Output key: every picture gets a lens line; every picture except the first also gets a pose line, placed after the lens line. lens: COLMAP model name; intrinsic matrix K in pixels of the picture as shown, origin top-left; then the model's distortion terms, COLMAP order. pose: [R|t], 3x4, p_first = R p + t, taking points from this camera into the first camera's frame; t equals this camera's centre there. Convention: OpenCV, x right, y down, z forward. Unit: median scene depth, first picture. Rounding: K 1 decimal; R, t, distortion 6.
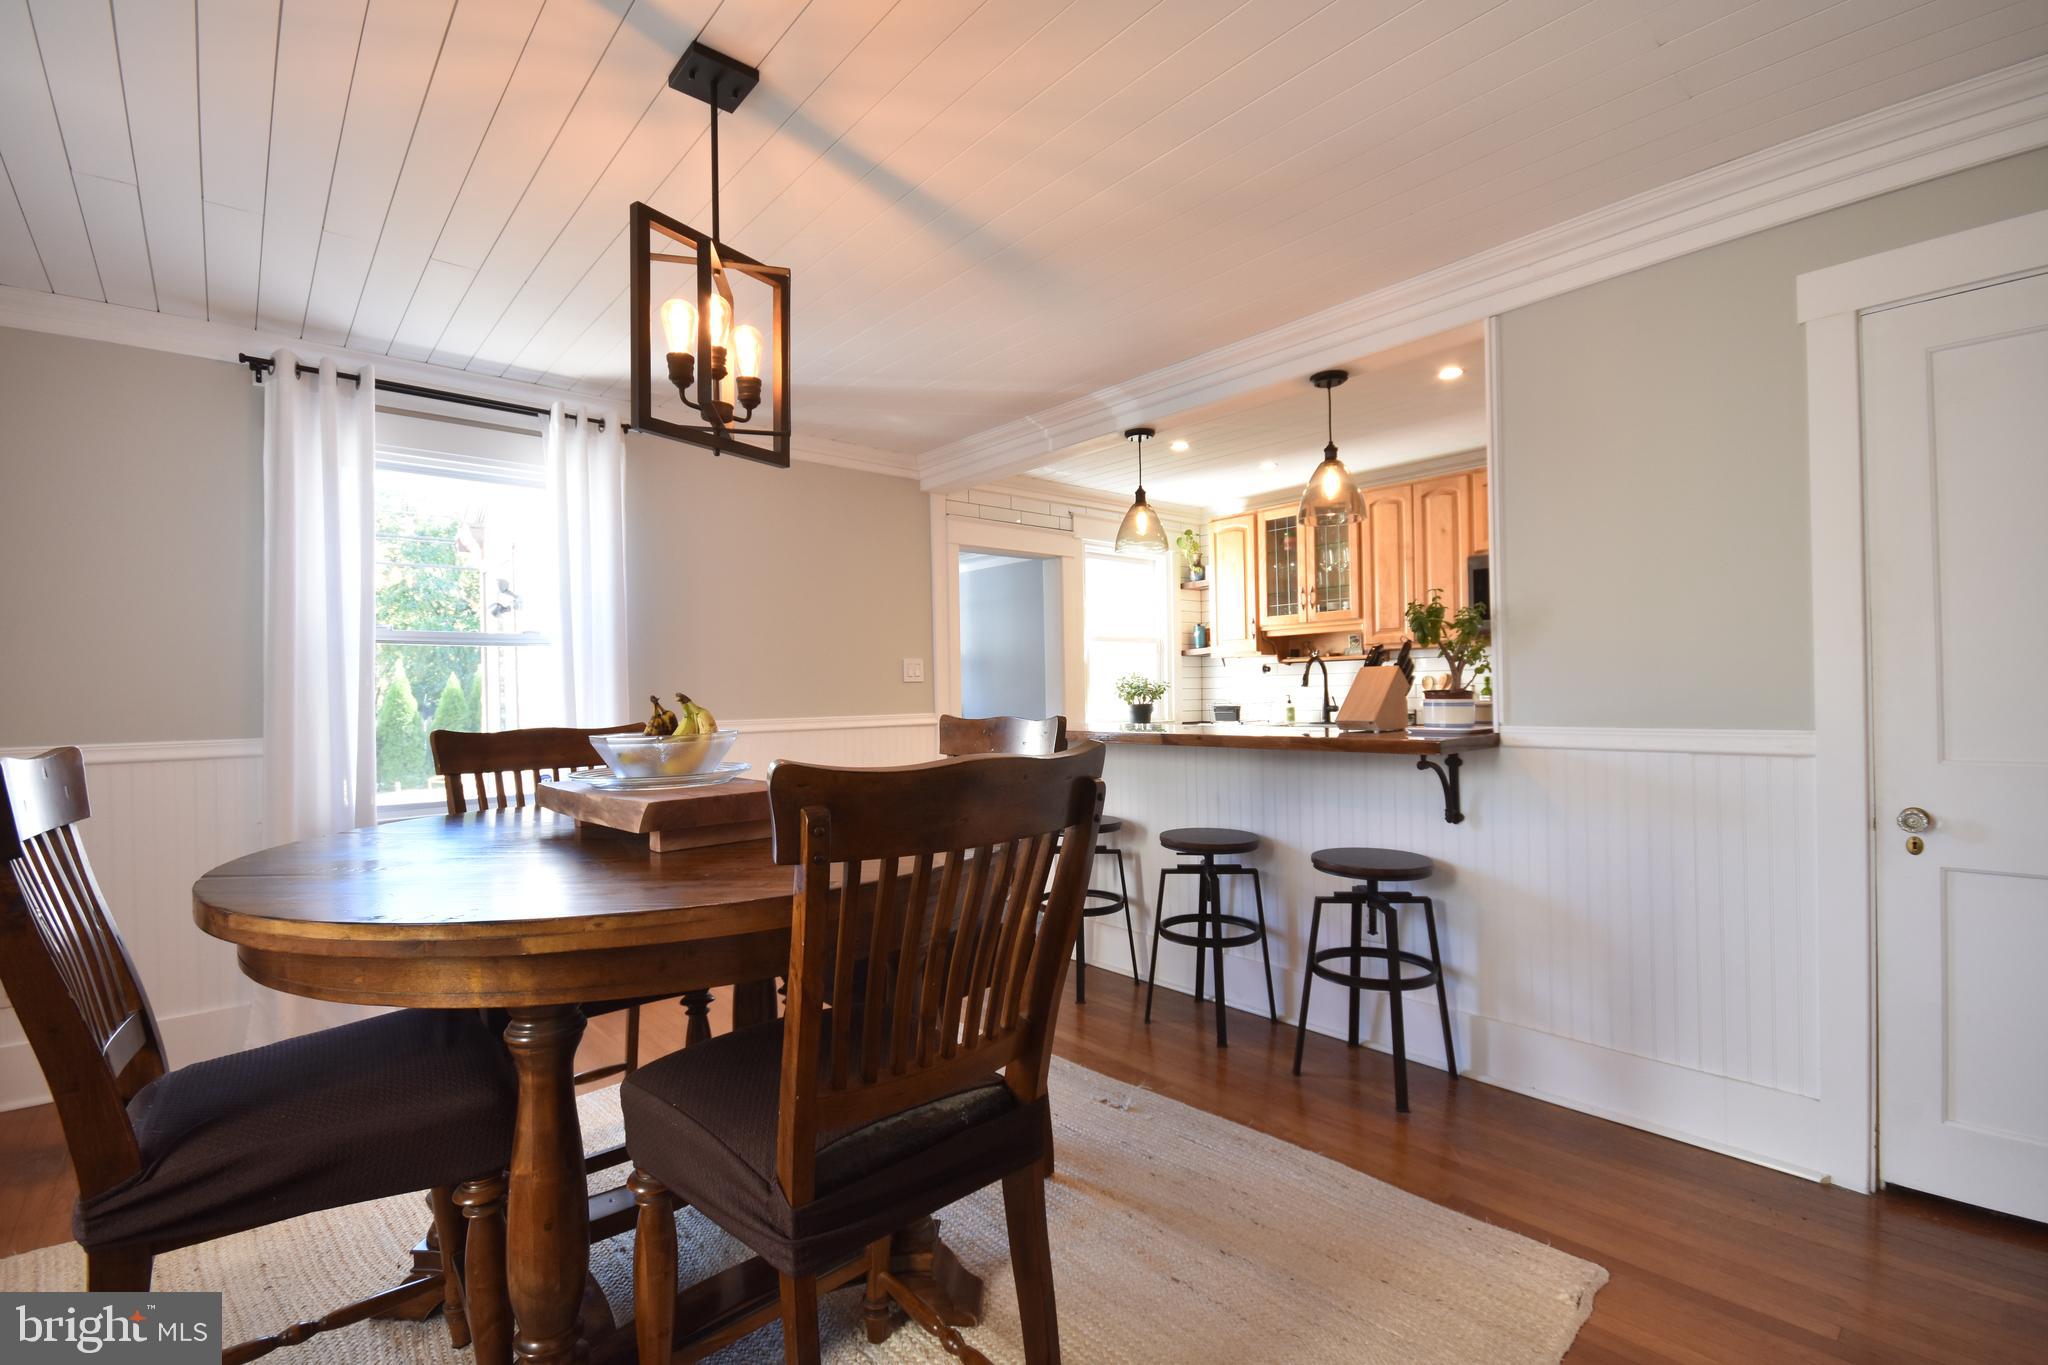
lens RADIAL K [[894.4, 0, 1031.1], [0, 894.4, 692.3], [0, 0, 1]] dist [0.001661, -0.013020]
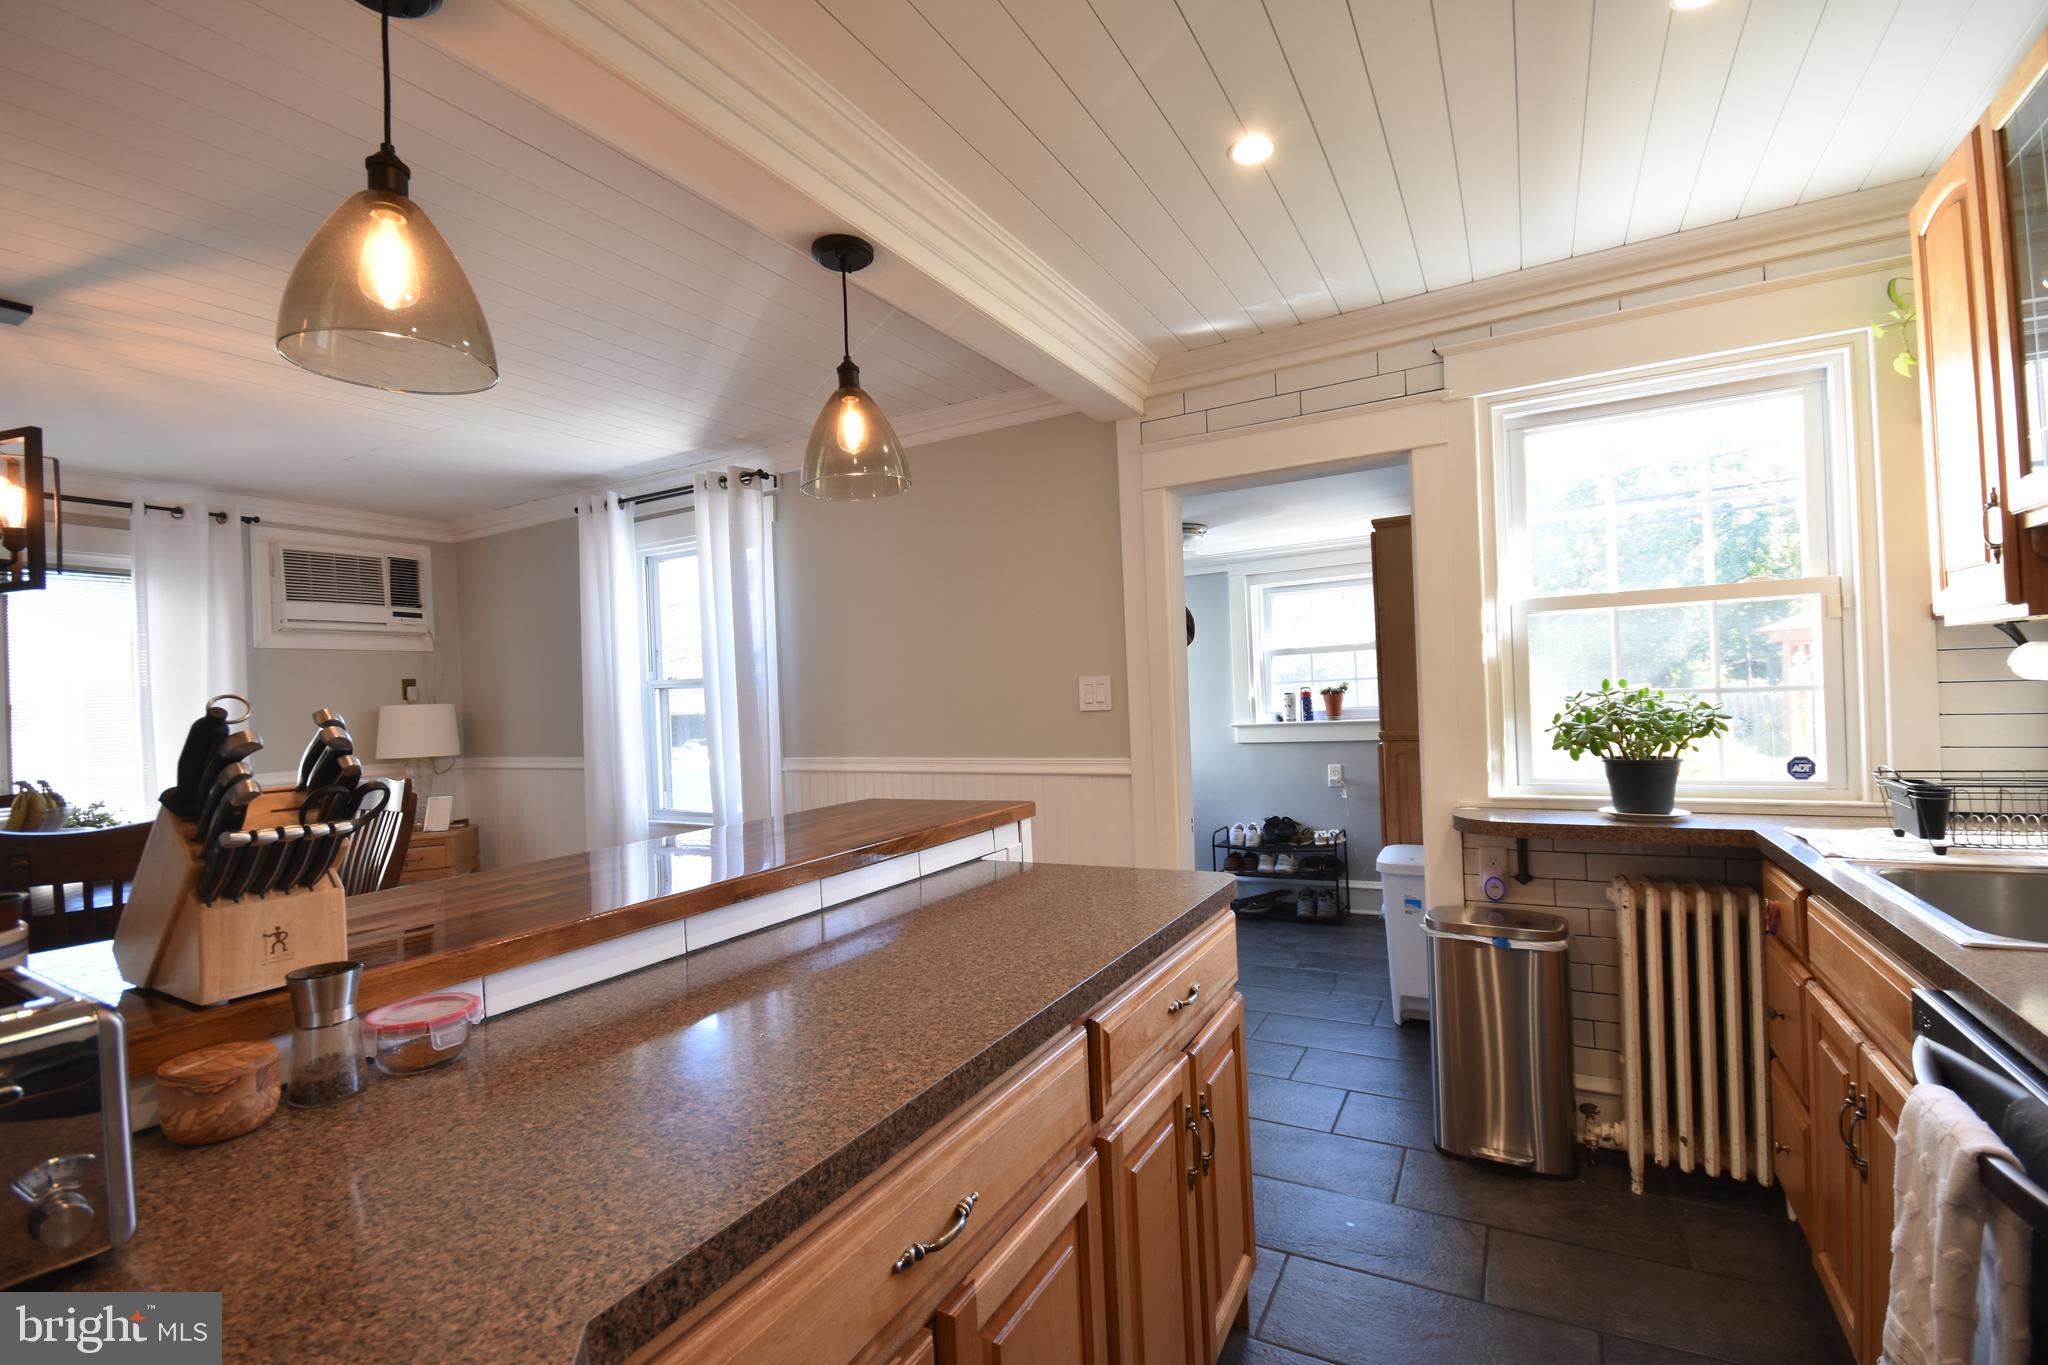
lens RADIAL K [[902.8, 0, 1038.8], [0, 902.8, 694.3], [0, 0, 1]] dist [0.000058, -0.000261]
pose [[0.329684, 0.006765, -0.944067, 0.634221], [0.032427, 0.999303, 0.018485, -0.048226], [0.943534, -0.036708, 0.329235, 0.926784]]
